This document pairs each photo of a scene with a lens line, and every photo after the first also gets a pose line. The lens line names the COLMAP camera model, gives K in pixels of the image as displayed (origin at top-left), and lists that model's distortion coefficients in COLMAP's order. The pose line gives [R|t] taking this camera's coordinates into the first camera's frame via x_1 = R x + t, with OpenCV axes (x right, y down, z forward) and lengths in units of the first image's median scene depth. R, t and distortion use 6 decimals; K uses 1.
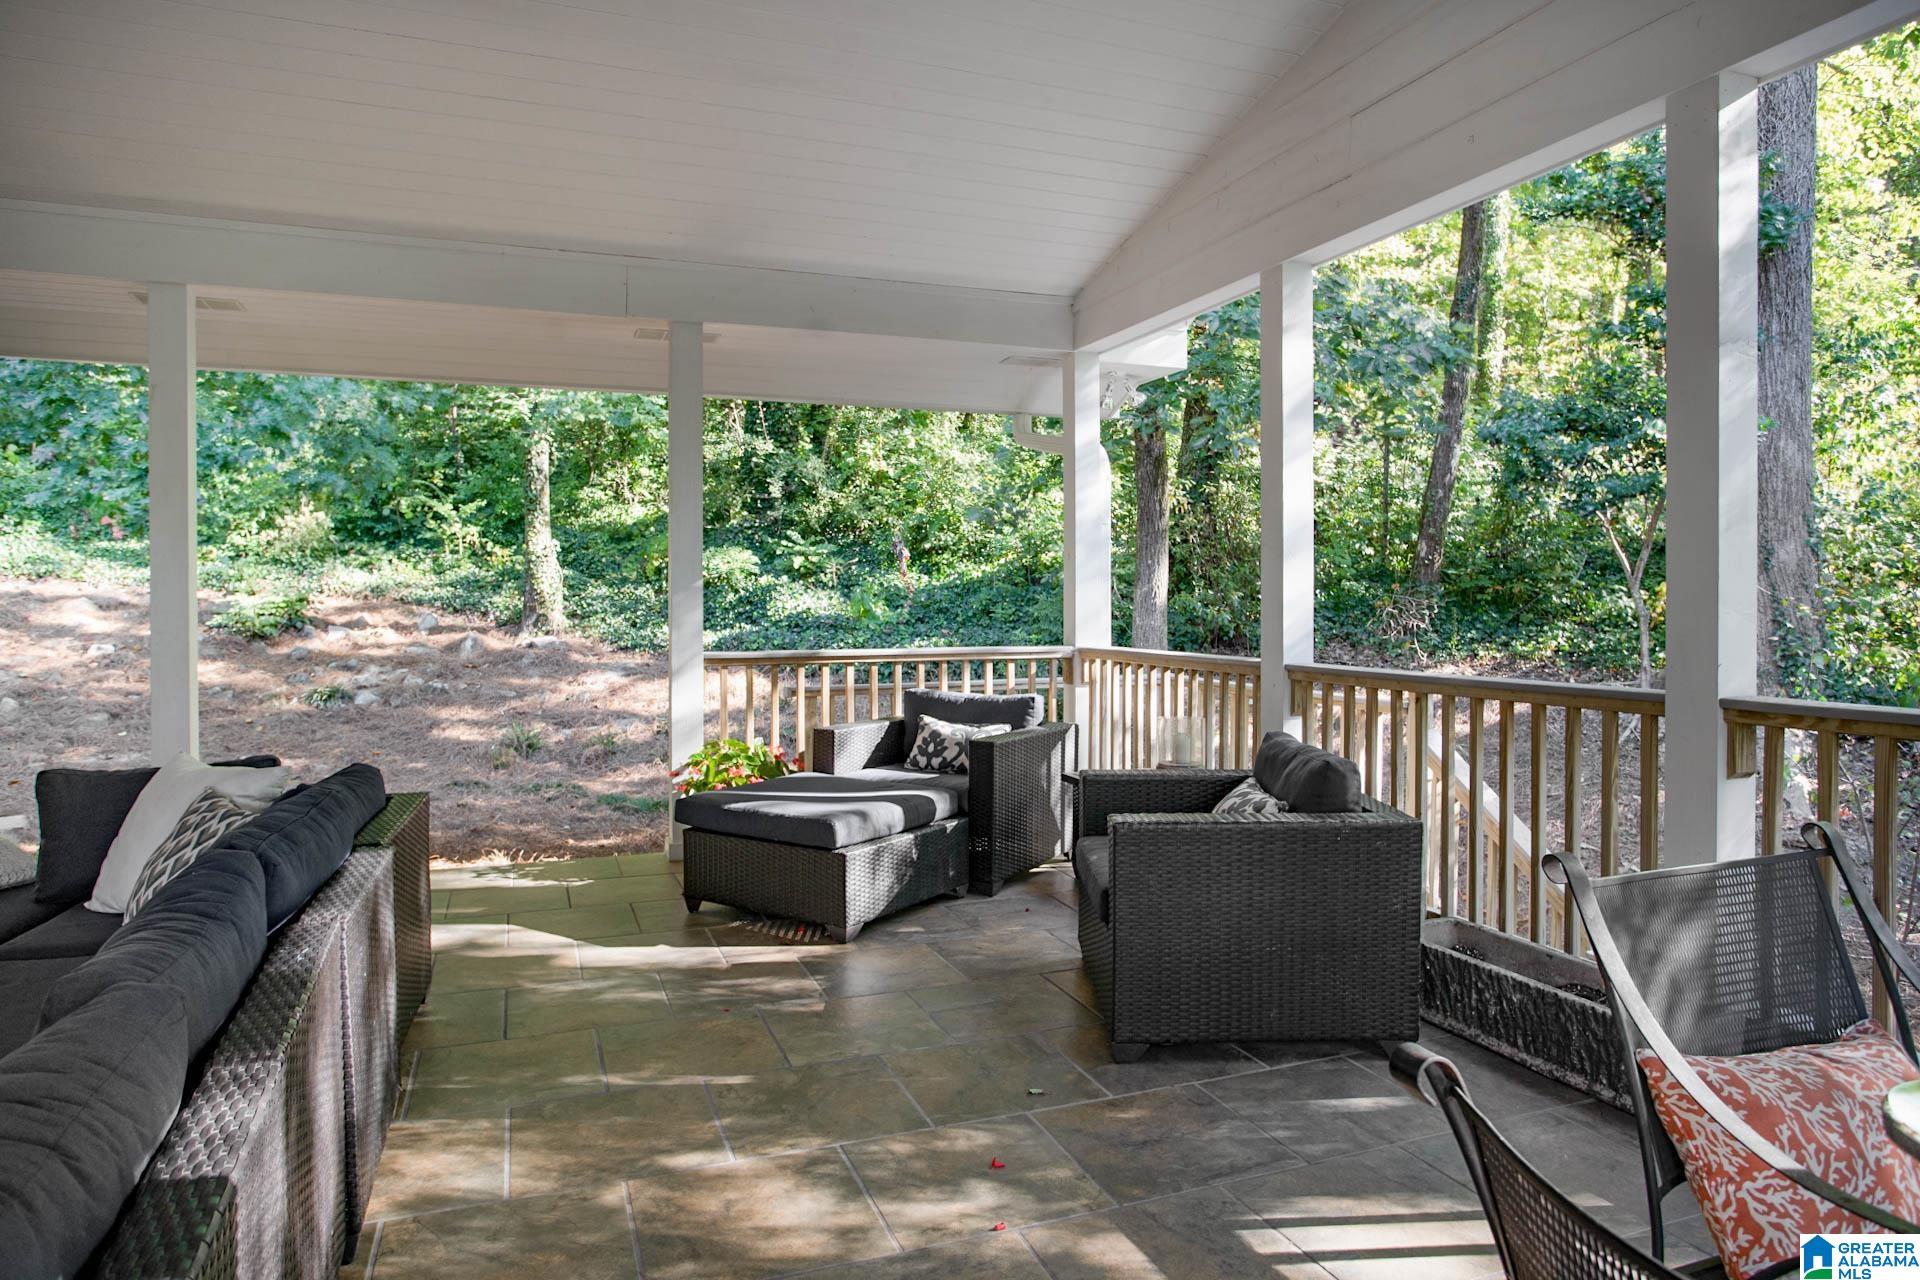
lens RADIAL K [[1162.9, 0, 960.0], [0, 1162.9, 640.0], [0, 0, 1]] dist [-0.031443, 0.000026]
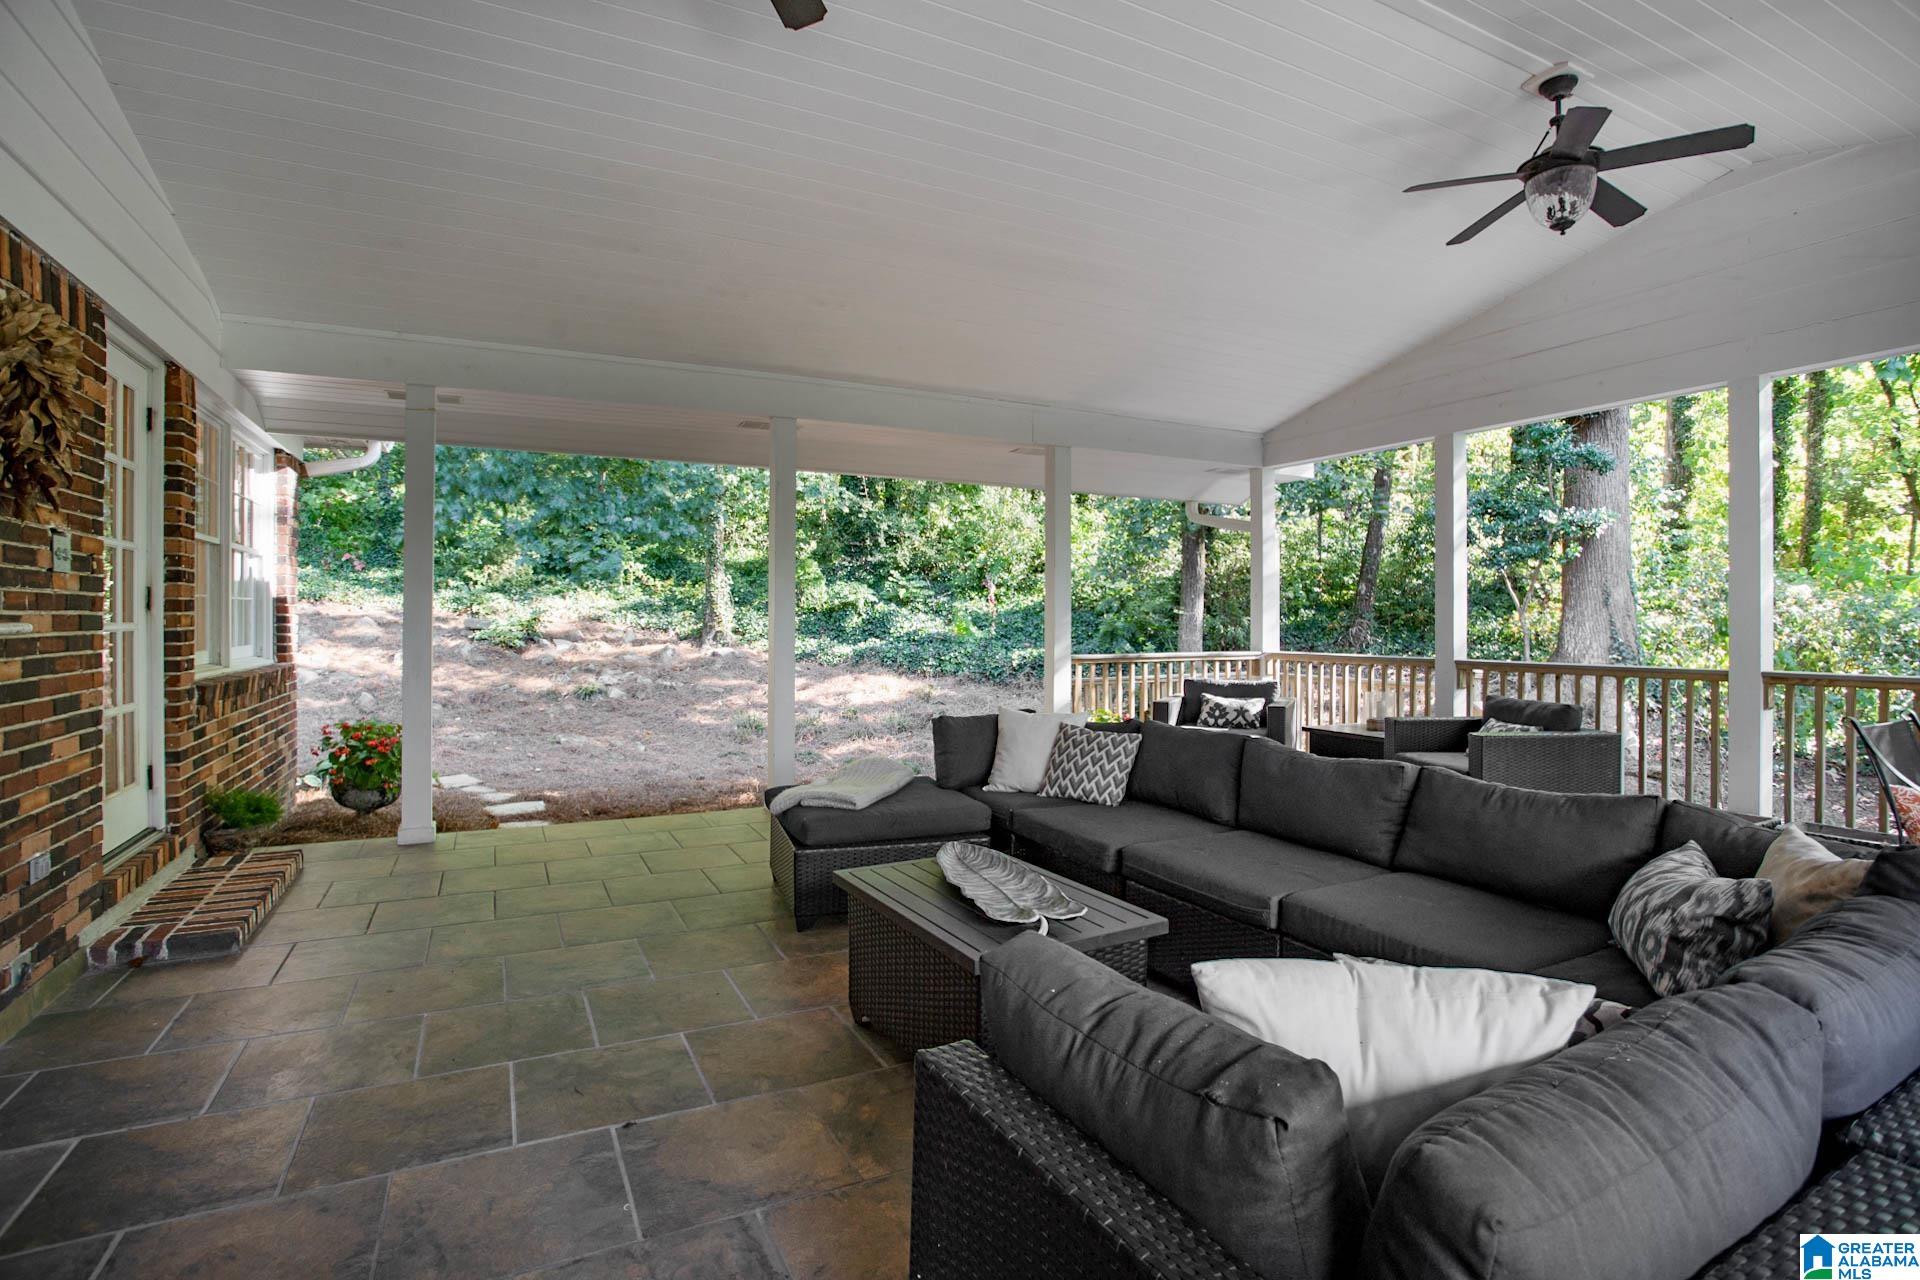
lens RADIAL K [[934.8, 0, 960.0], [0, 934.8, 640.0], [0, 0, 1]] dist [-0.062999, 0.025805]
pose [[0.994240, 0.001916, 0.107162, -0.218215], [-0.000377, 0.999897, -0.014374, 0.003724], [-0.107178, 0.014251, 0.994138, -0.110004]]
